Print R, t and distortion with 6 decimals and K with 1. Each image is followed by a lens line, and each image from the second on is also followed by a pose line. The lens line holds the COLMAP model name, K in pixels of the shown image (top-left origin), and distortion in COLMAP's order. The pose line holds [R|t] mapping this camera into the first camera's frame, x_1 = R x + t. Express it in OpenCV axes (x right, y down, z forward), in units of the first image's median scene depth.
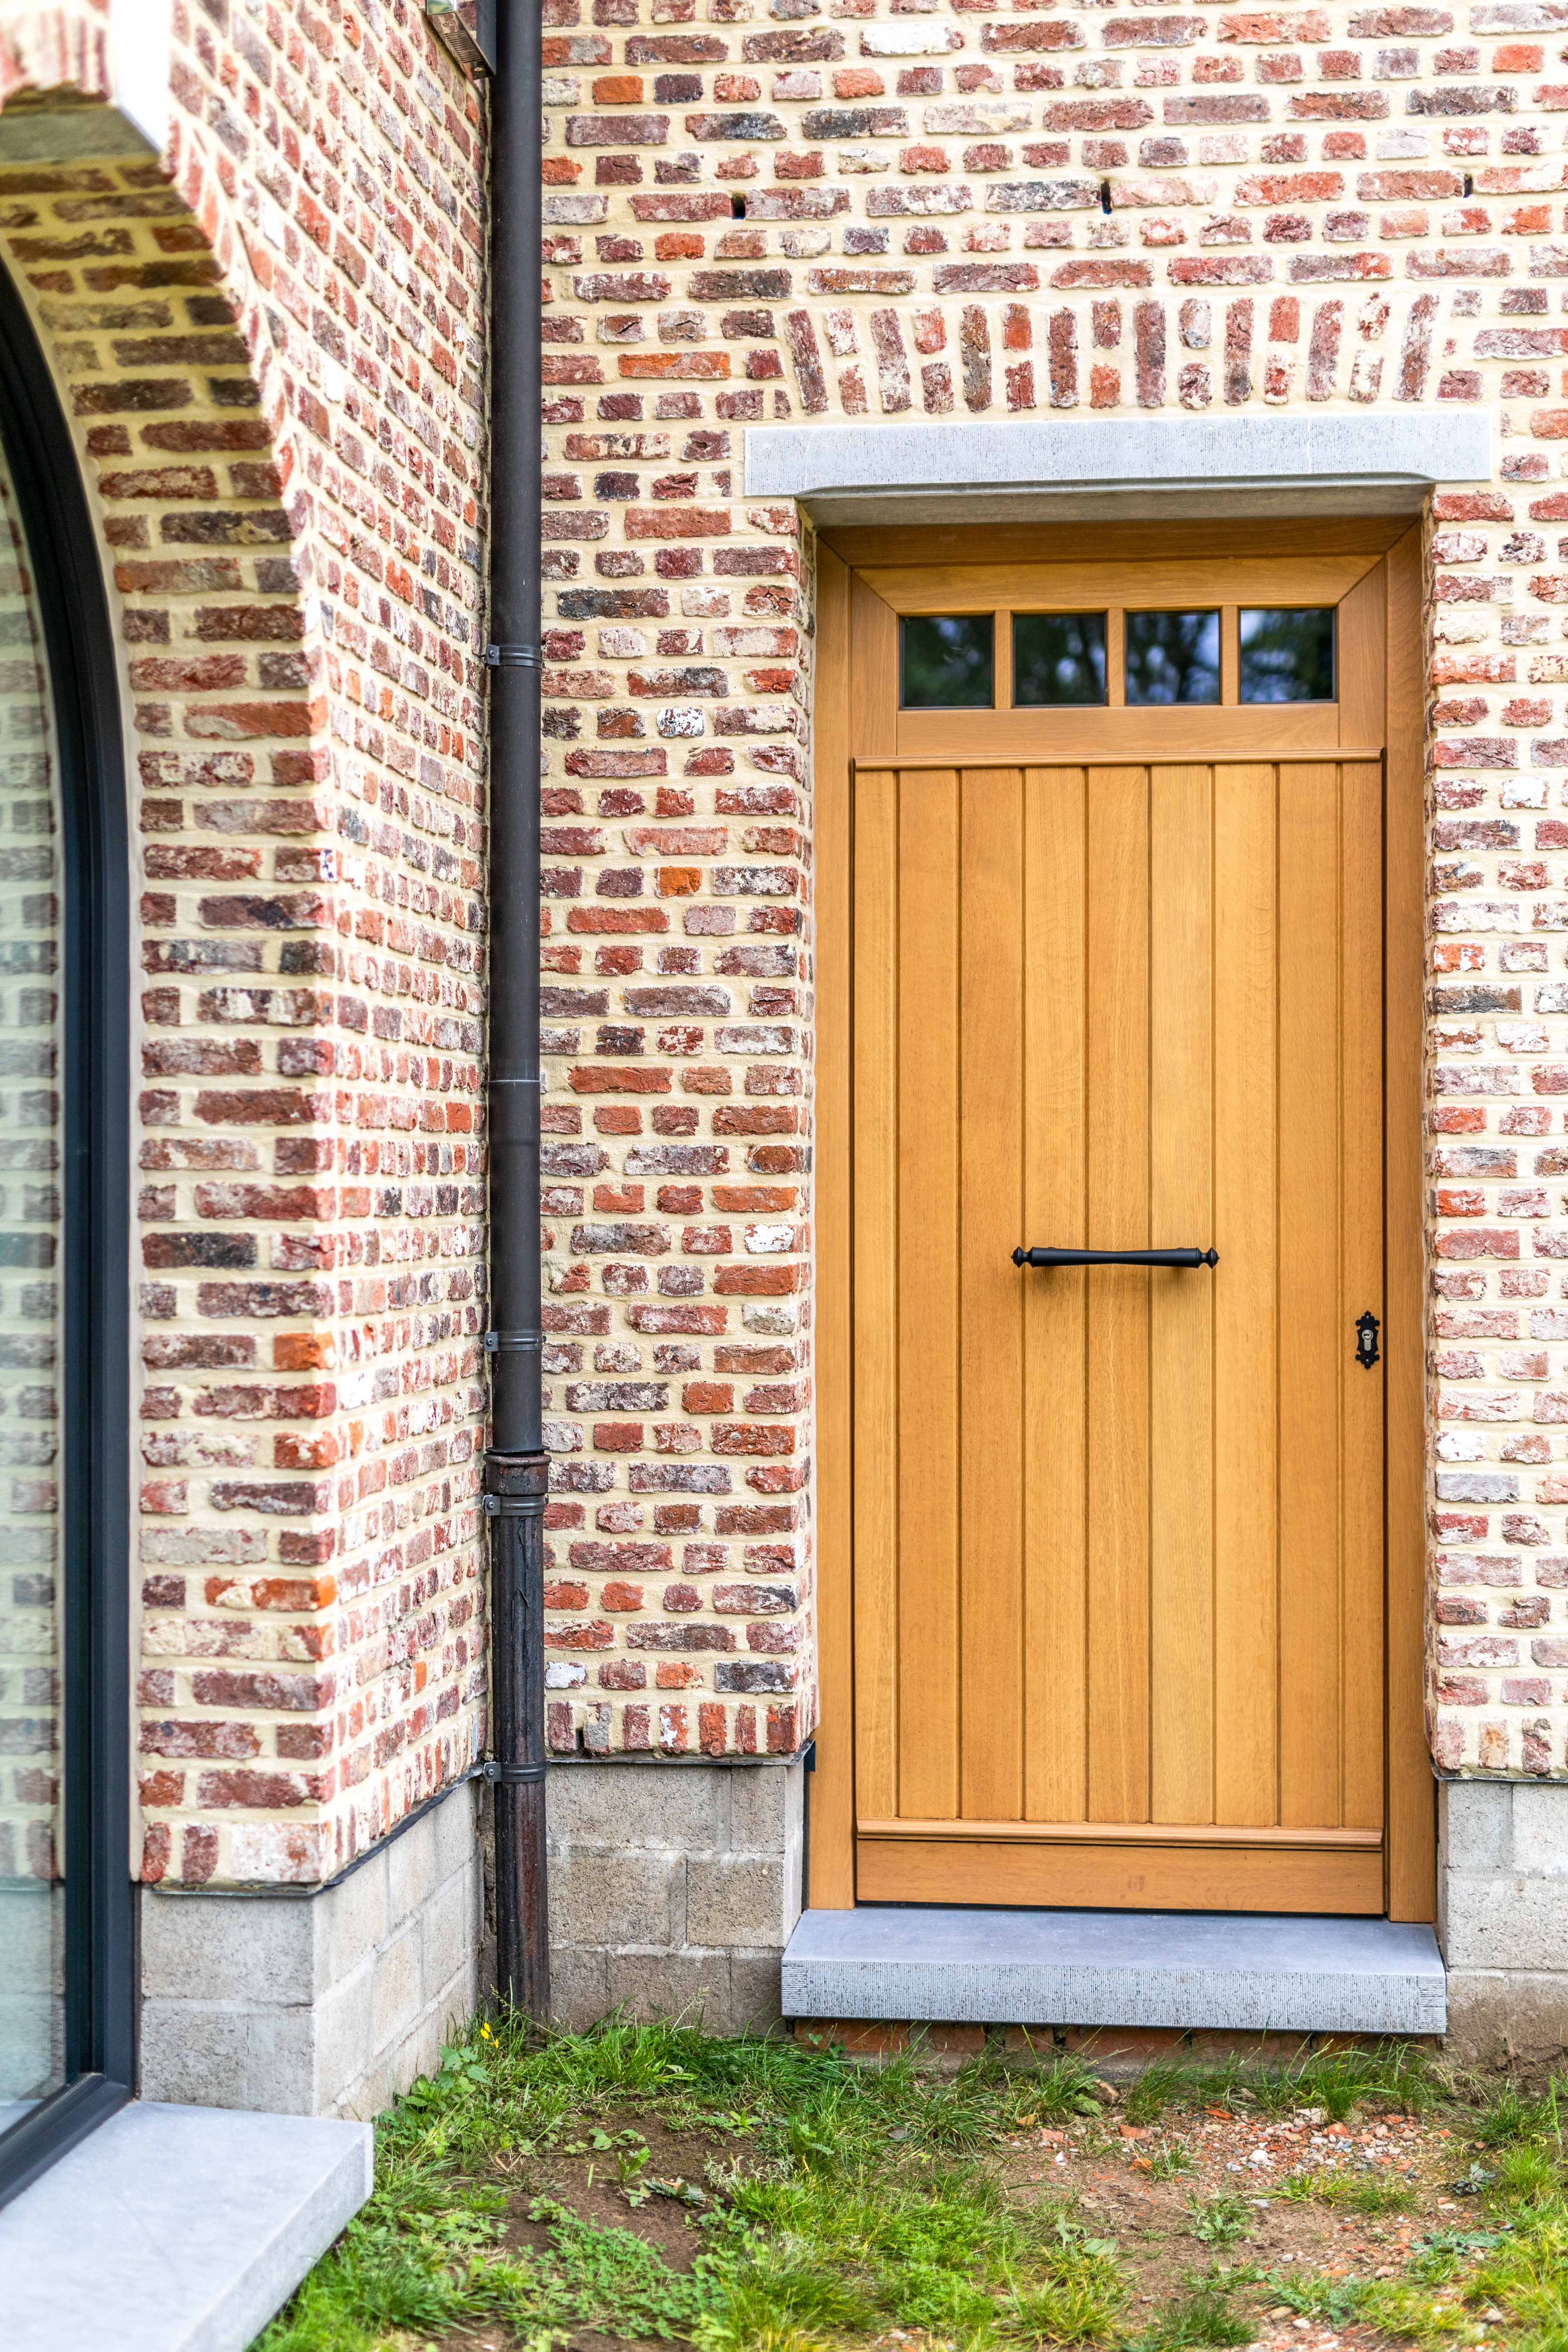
lens RADIAL K [[3256.6, 0, 784.0], [0, 3256.6, 1176.0], [0, 0, 1]] dist [-0.010596, -0.017761]
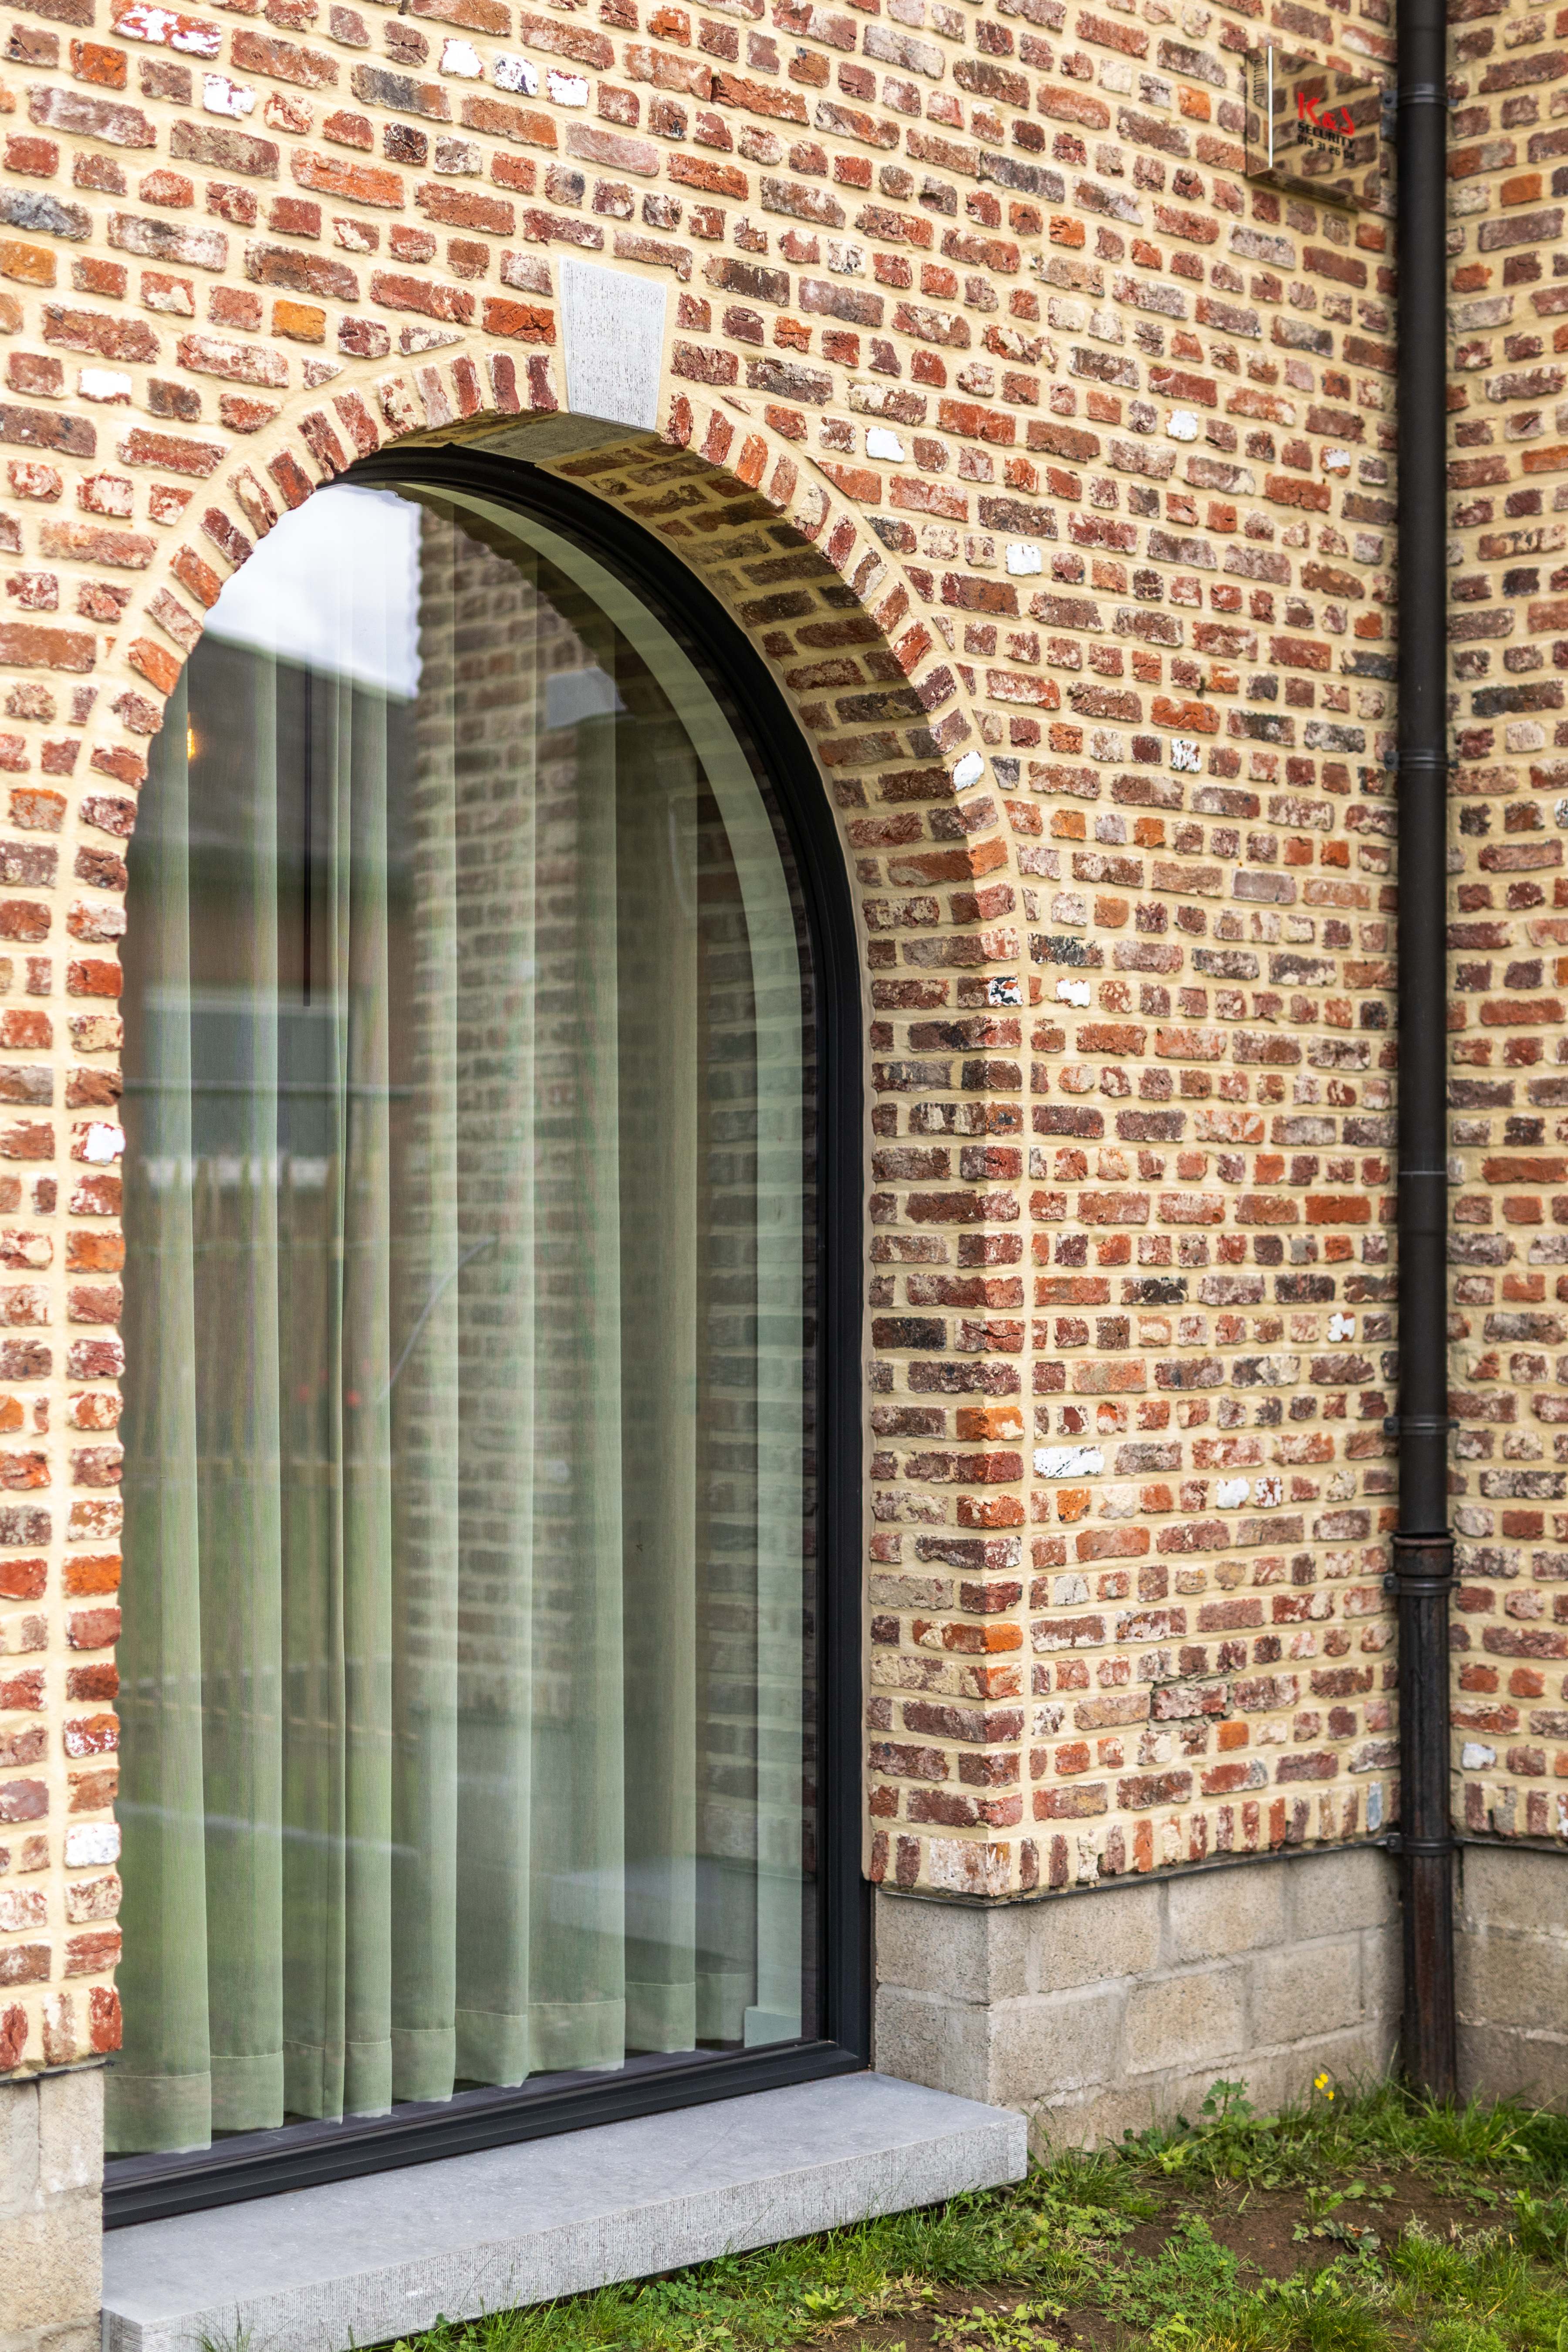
lens RADIAL K [[3781.4, 0, 888.4], [0, 3781.4, 1230.1], [0, 0, 1]] dist [-0.022012, 0.006628]
pose [[0.803376, -0.003742, -0.595460, 0.499160], [0.001414, 0.999989, -0.004376, -0.006265], [0.595470, 0.002673, 0.803373, -0.058702]]
